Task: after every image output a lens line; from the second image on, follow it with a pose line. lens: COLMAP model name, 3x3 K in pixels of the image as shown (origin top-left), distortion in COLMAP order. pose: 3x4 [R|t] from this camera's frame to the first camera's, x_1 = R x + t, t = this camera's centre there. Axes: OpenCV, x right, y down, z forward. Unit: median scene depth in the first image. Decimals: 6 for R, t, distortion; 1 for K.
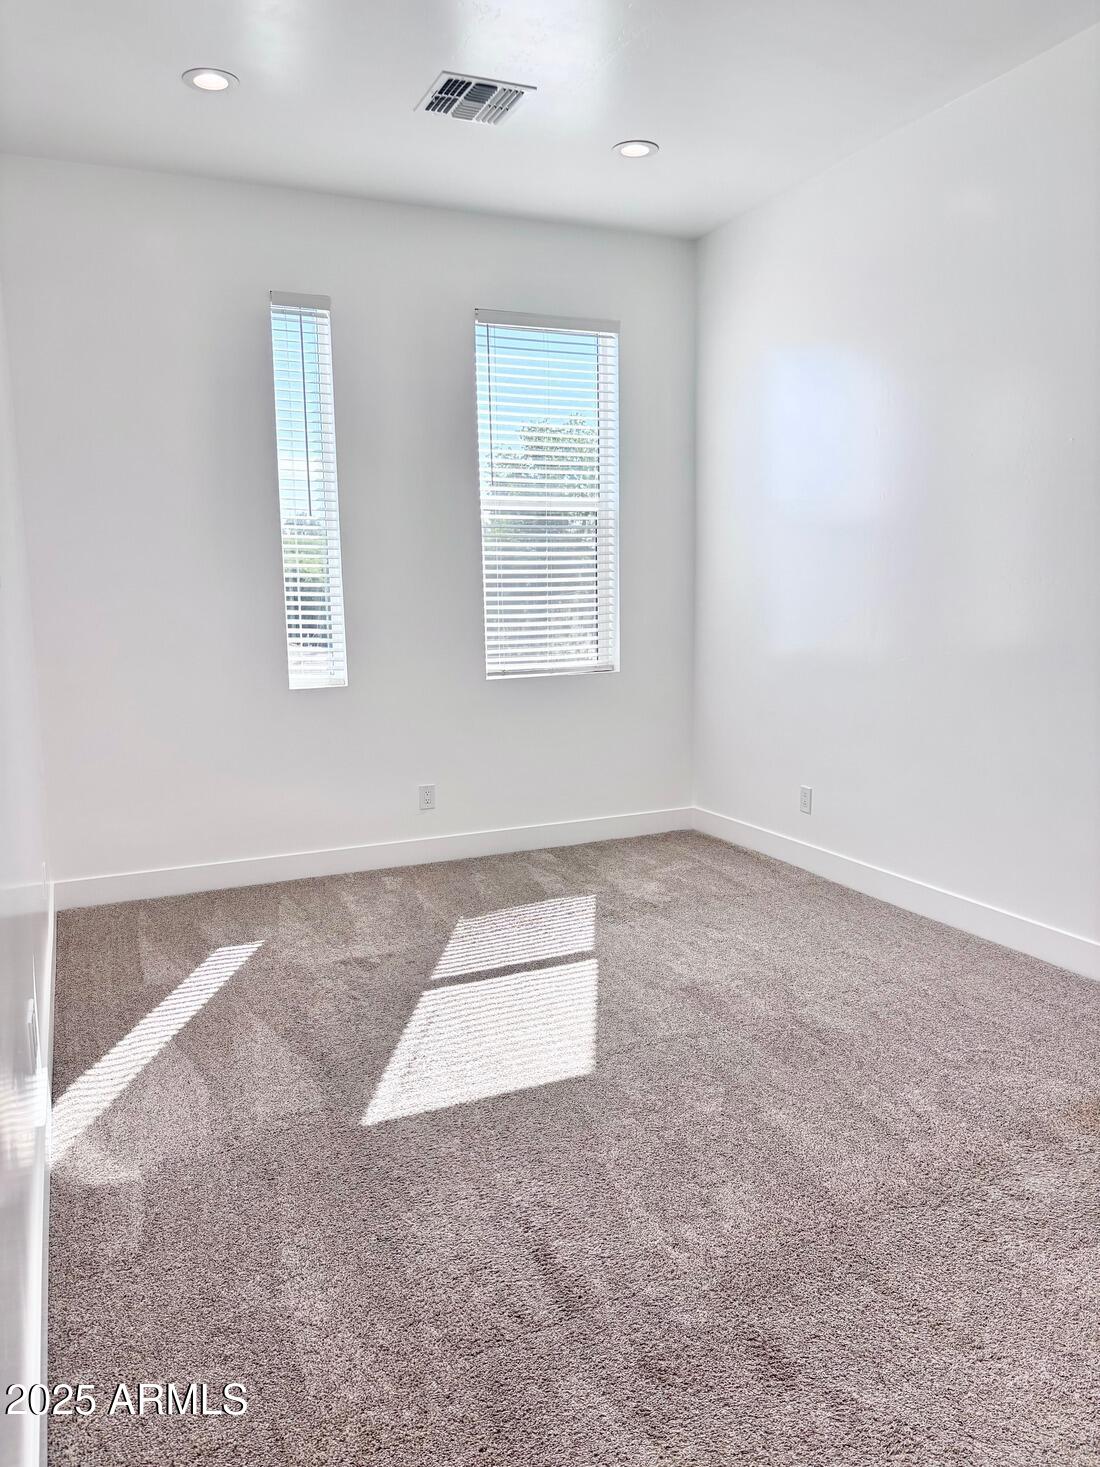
lens RADIAL K [[1098.8, 0, 531.1], [0, 1098.8, 739.8], [0, 0, 1]] dist [0.102316, -0.174175]
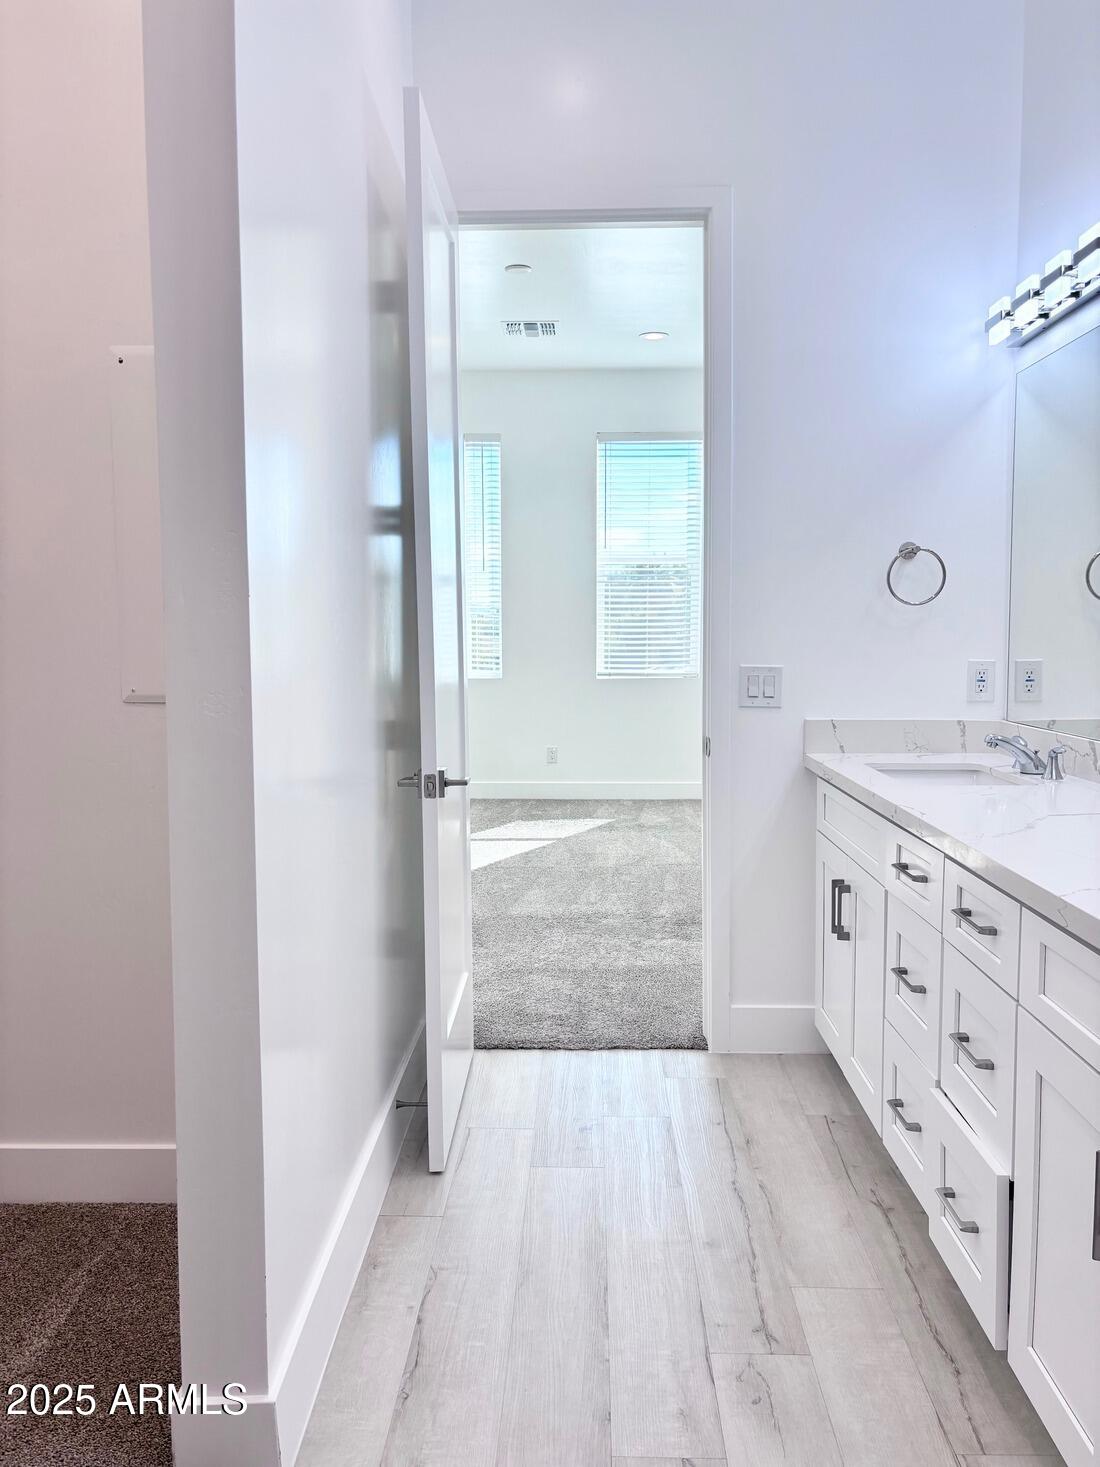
lens RADIAL K [[1118.5, 0, 549.6], [0, 1118.5, 724.0], [0, 0, 1]] dist [0.067198, -0.068089]
pose [[0.902780, 0.057100, -0.426295, 0.661248], [-0.076005, 0.996730, -0.027450, 0.062564], [0.423333, 0.057182, 0.904168, -0.449935]]
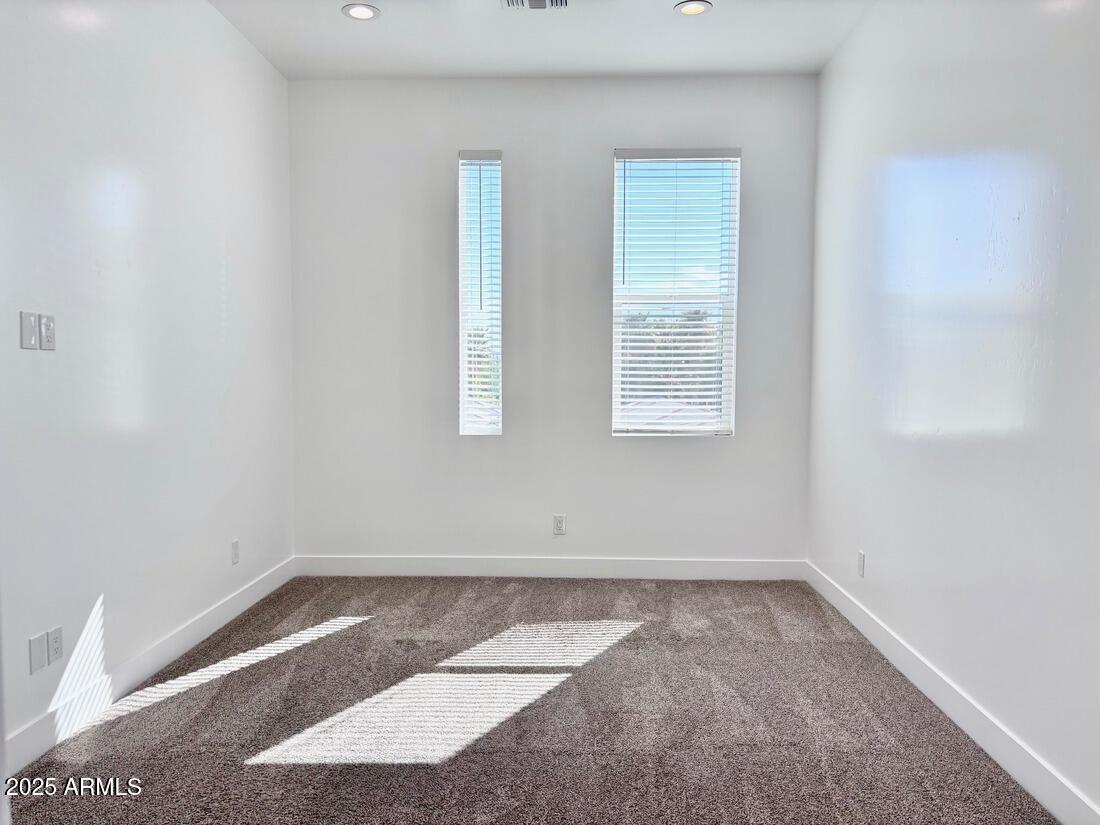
lens RADIAL K [[838.7, 0, 553.5], [0, 838.7, 412.5], [0, 0, 1]] dist [0.067198, -0.068089]
pose [[0.900010, 0.047833, -0.433236, 0.380376], [-0.082007, 0.994792, -0.060528, -0.022015], [0.428085, 0.090004, 0.899246, 0.136071]]
